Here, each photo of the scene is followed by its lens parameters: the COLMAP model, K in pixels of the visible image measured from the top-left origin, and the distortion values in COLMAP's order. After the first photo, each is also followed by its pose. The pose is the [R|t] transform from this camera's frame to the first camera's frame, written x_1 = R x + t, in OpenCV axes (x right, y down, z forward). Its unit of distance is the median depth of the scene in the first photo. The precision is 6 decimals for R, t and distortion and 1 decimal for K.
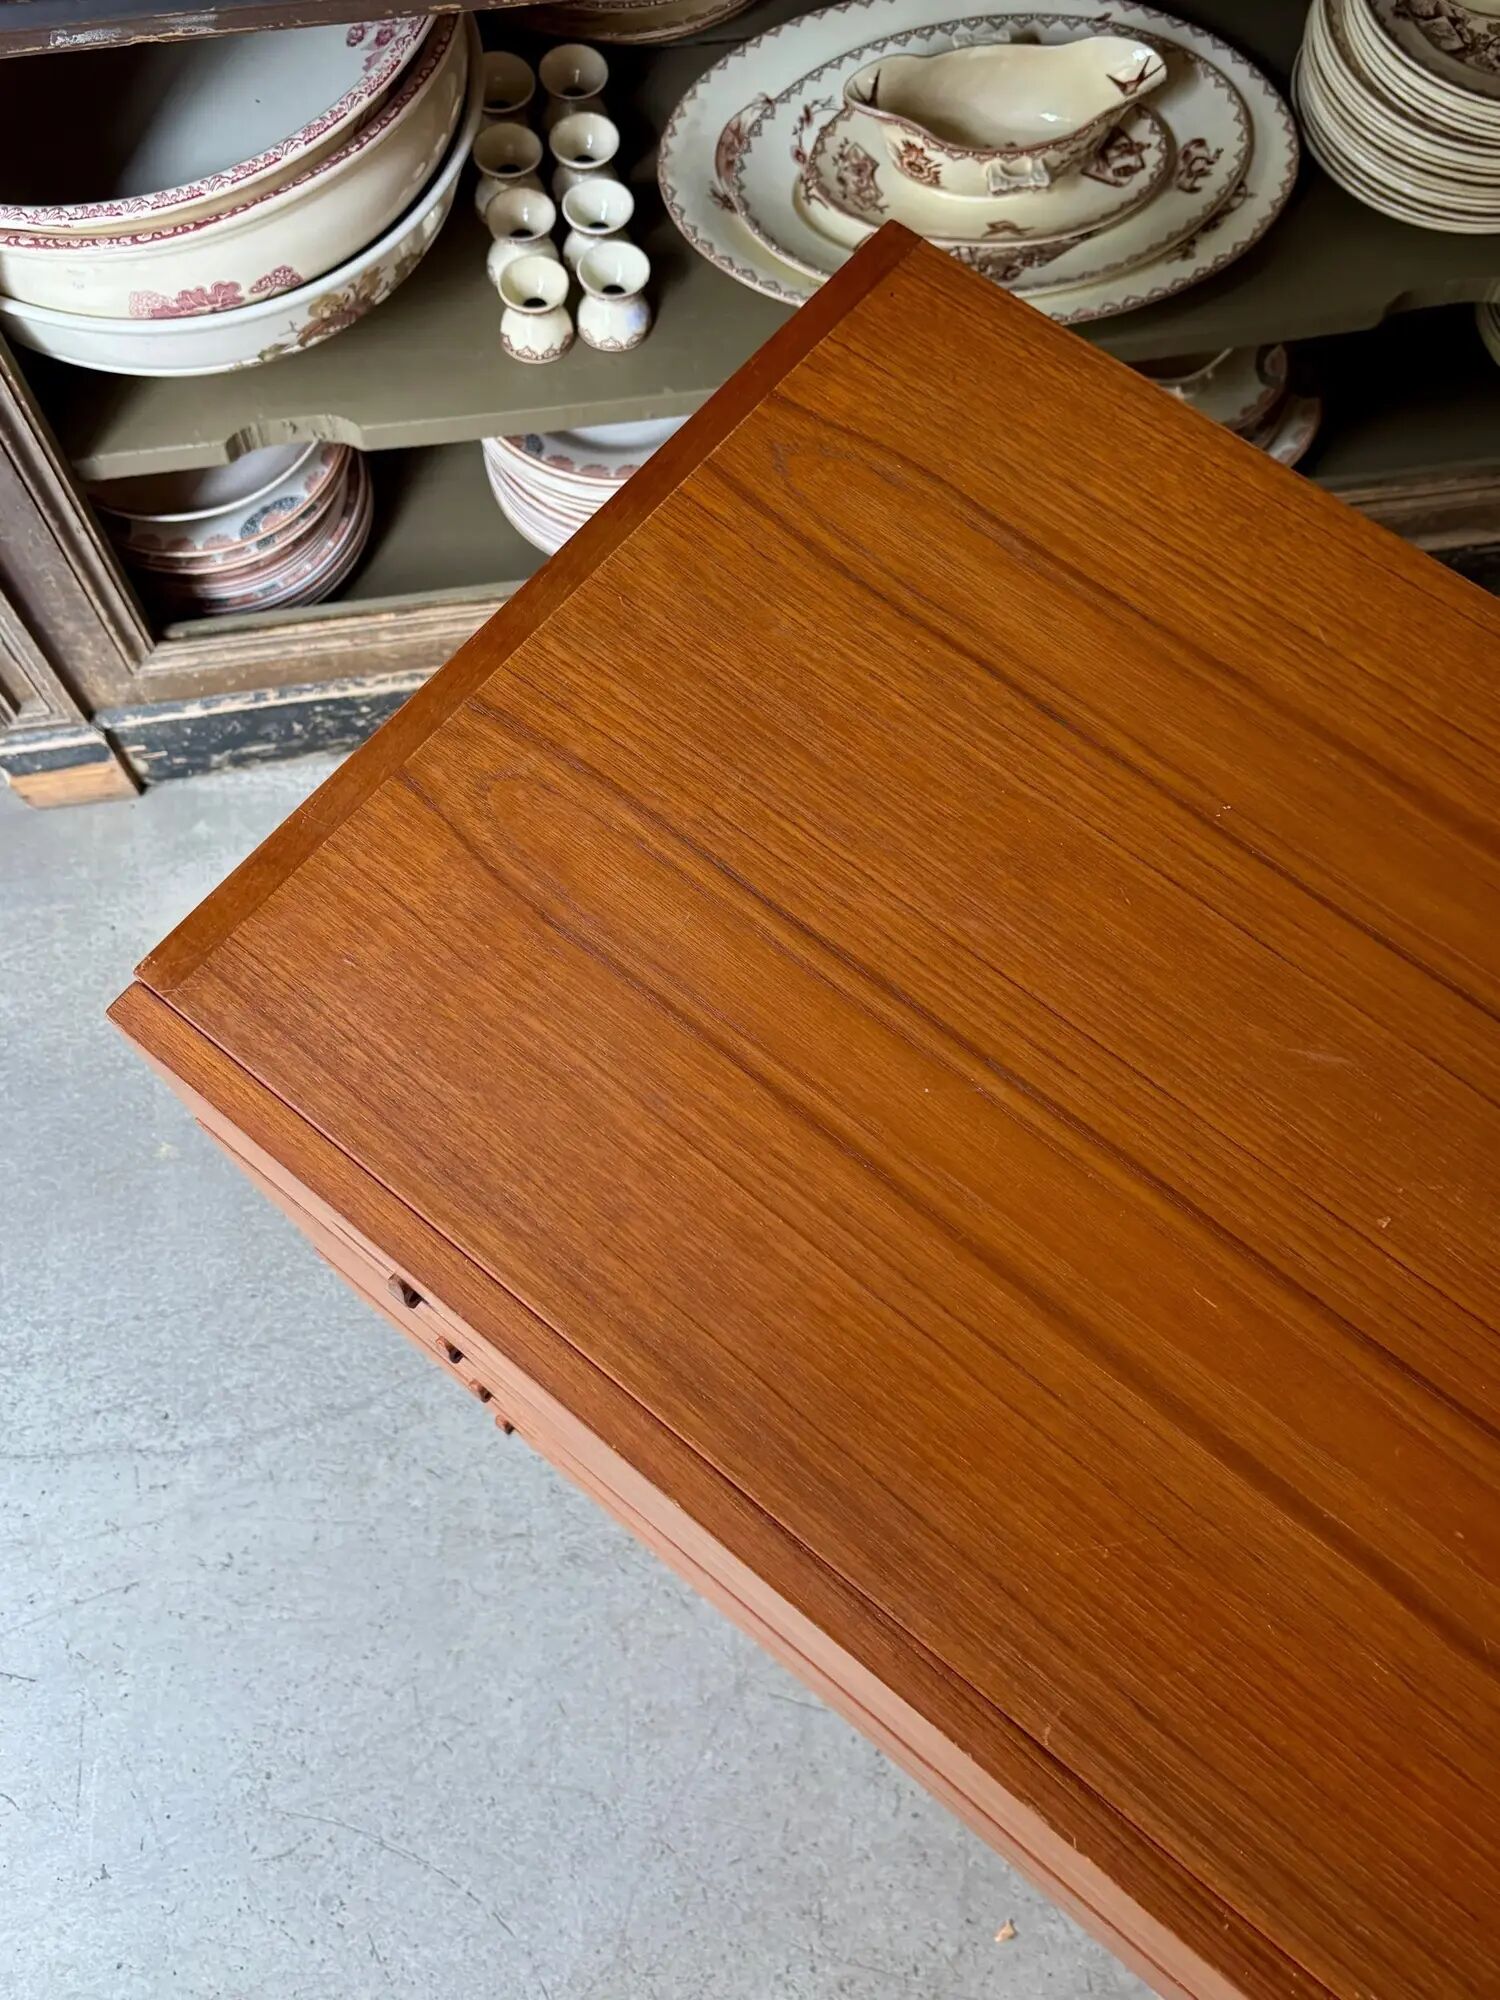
lens RADIAL K [[1825.2, 0, 719.7], [0, 1825.2, 922.8], [0, 0, 1]] dist [0.011281, 0.000000]
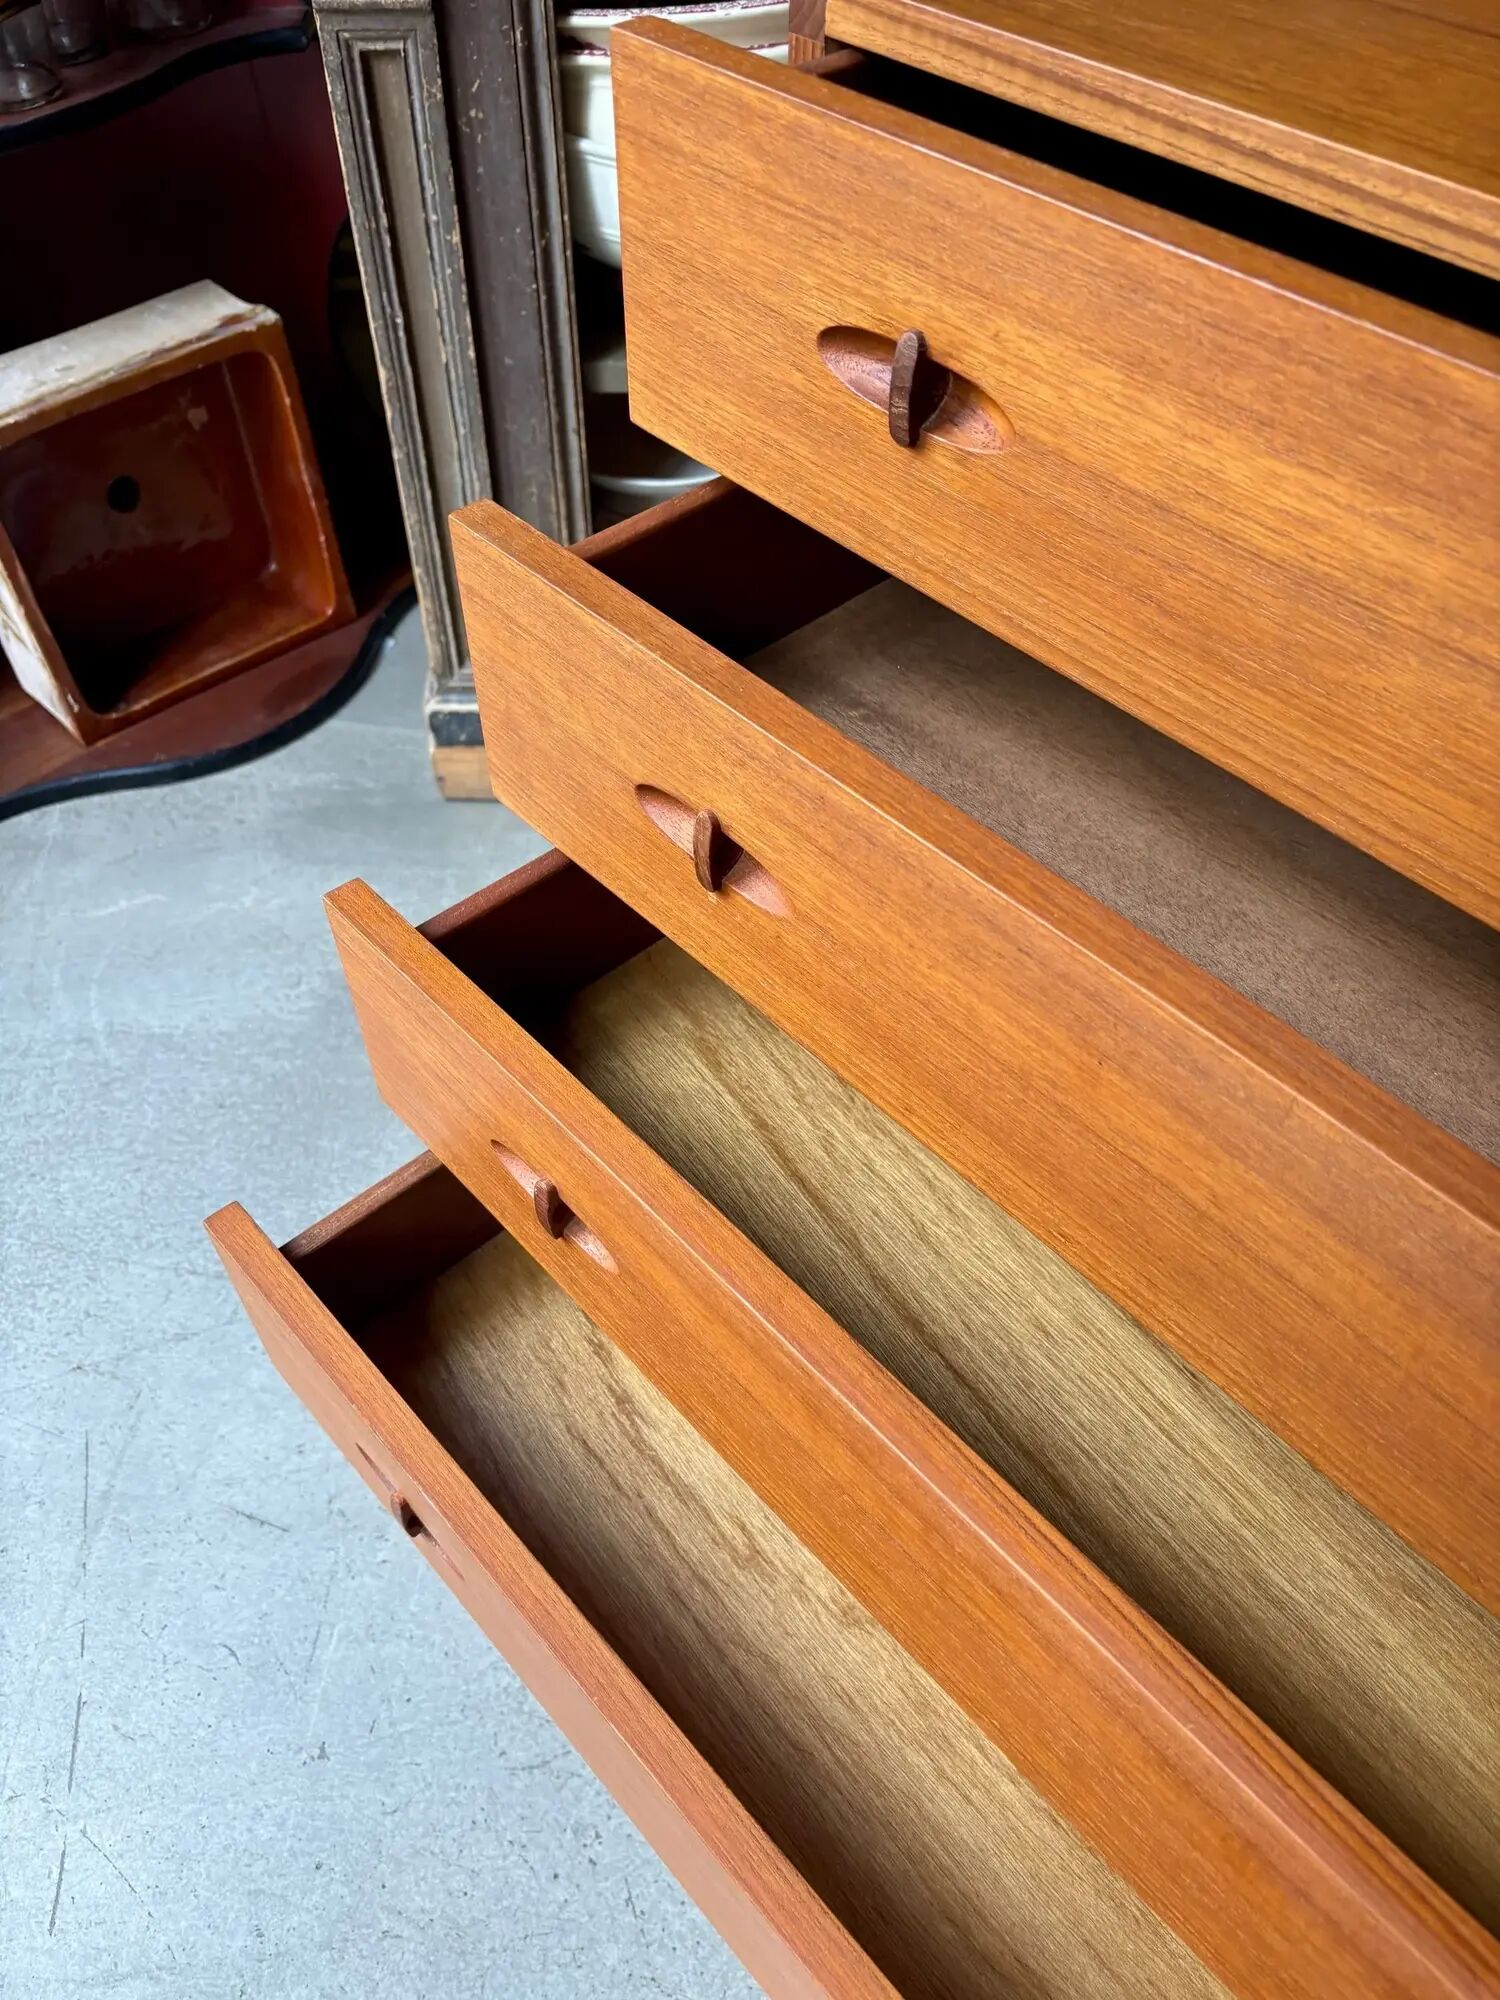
lens RADIAL K [[1529.7, 0, 750.5], [0, 1529.7, 1018.2], [0, 0, 1]] dist [0.035518, -0.053274]
pose [[0.988574, 0.110882, -0.102115, -0.107277], [-0.137914, 0.938750, -0.315798, 0.392481], [0.060845, 0.326273, 0.943315, 0.238700]]
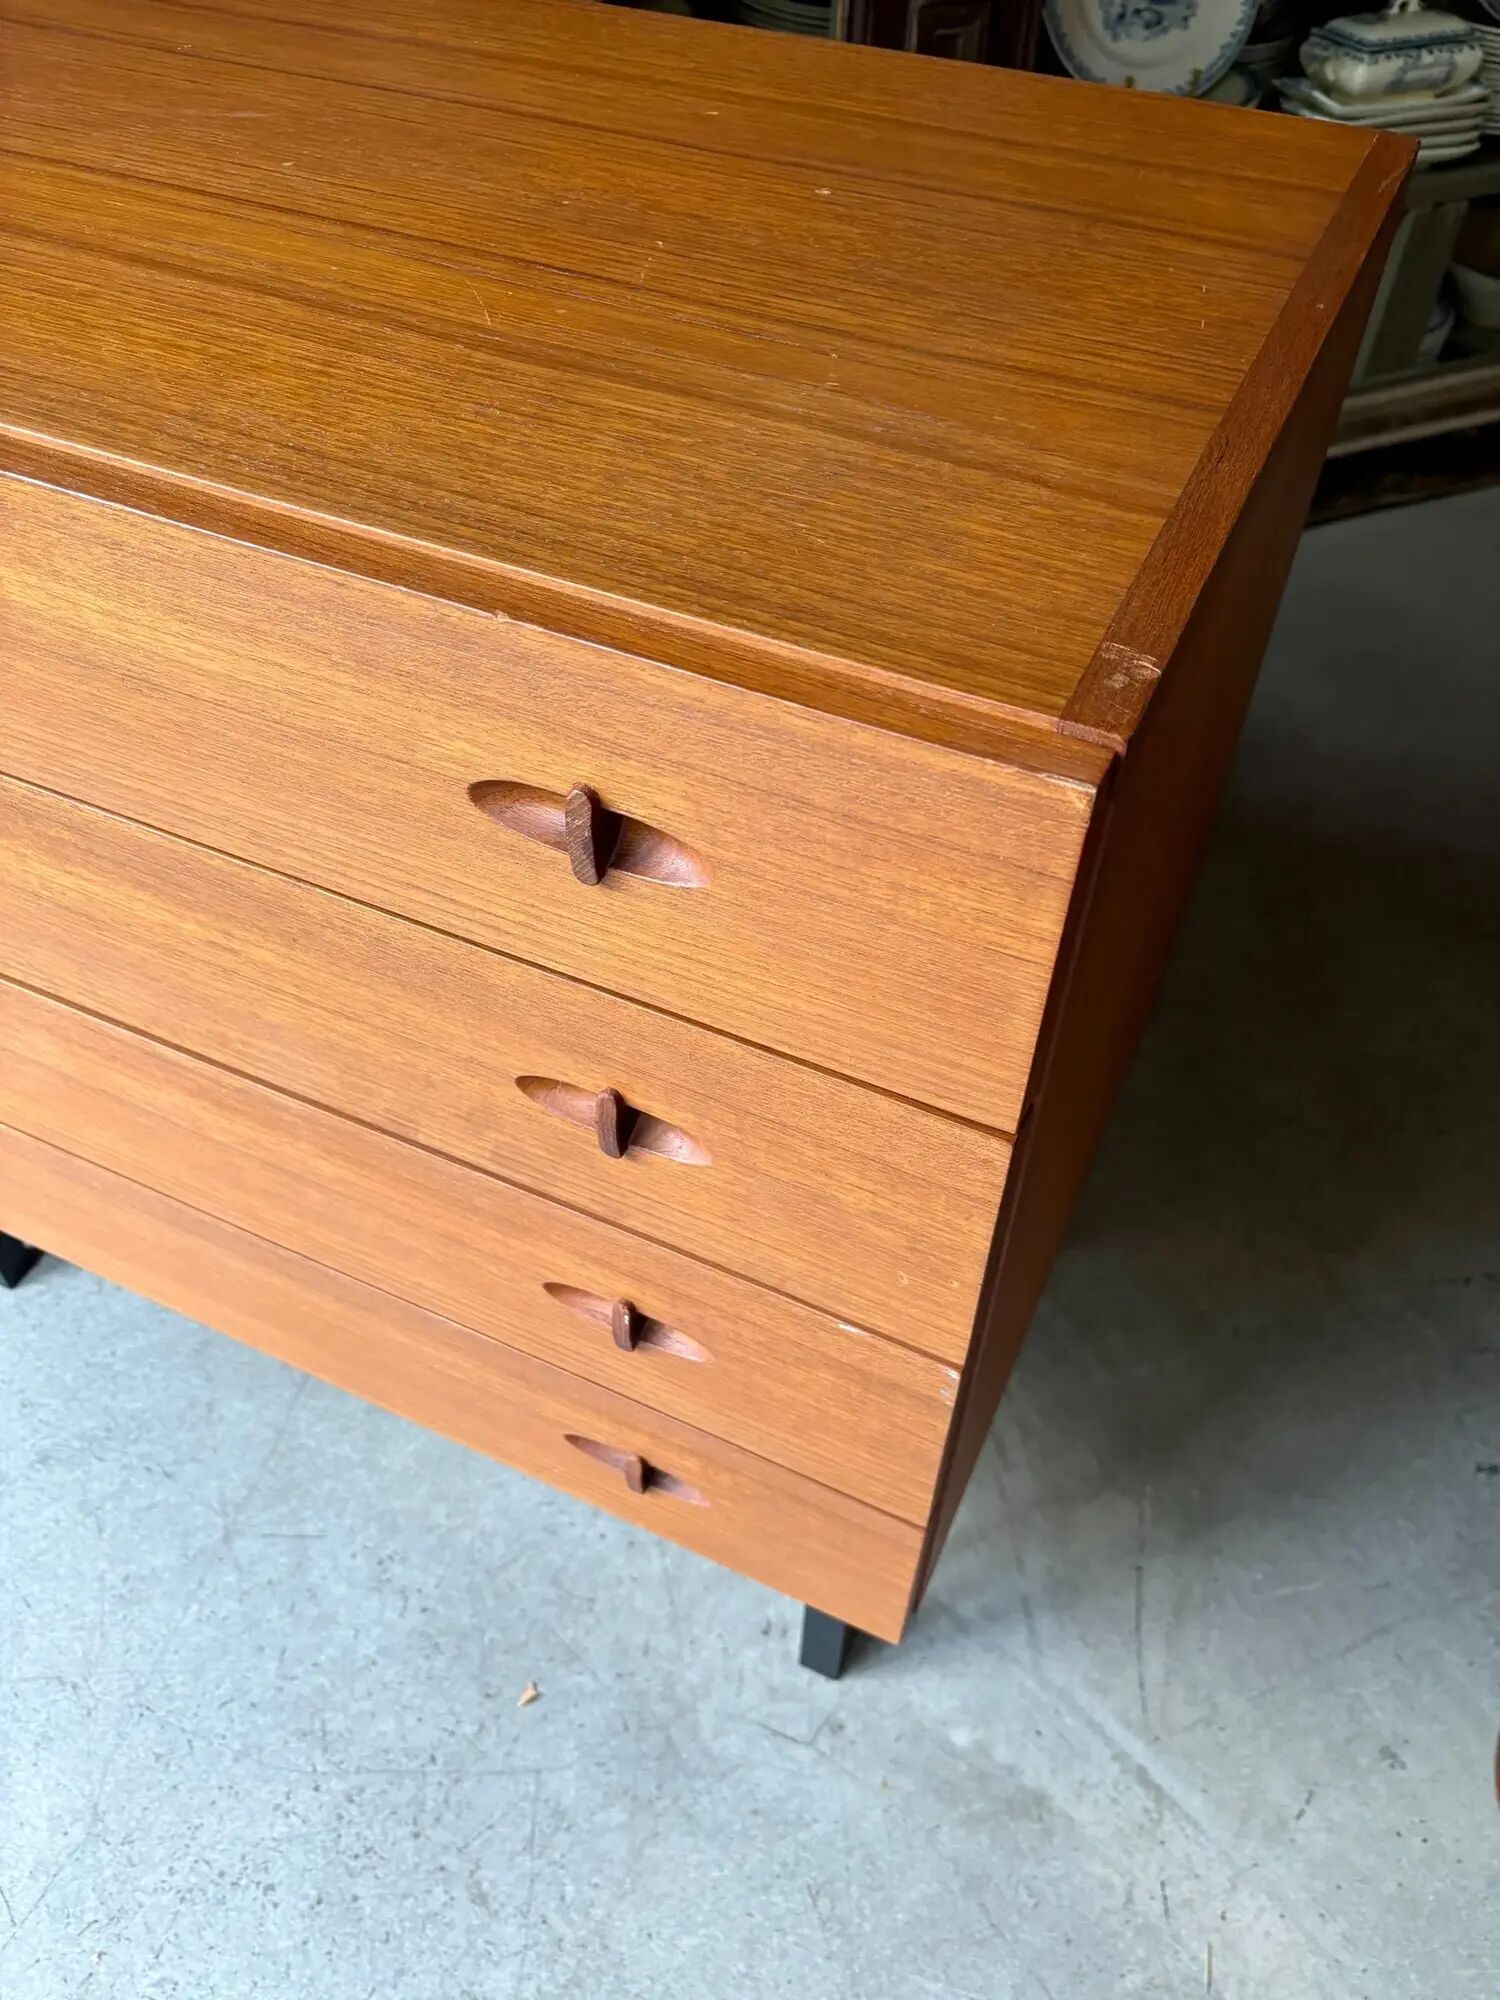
lens RADIAL K [[1529.7, 0, 762.5], [0, 1529.7, 1003.4], [0, 0, 1]] dist [0.035518, -0.053274]
pose [[0.967833, -0.176915, 0.178888, 0.188281], [0.227502, 0.919006, -0.321979, 0.493697], [-0.107436, 0.352319, 0.929693, 0.139794]]
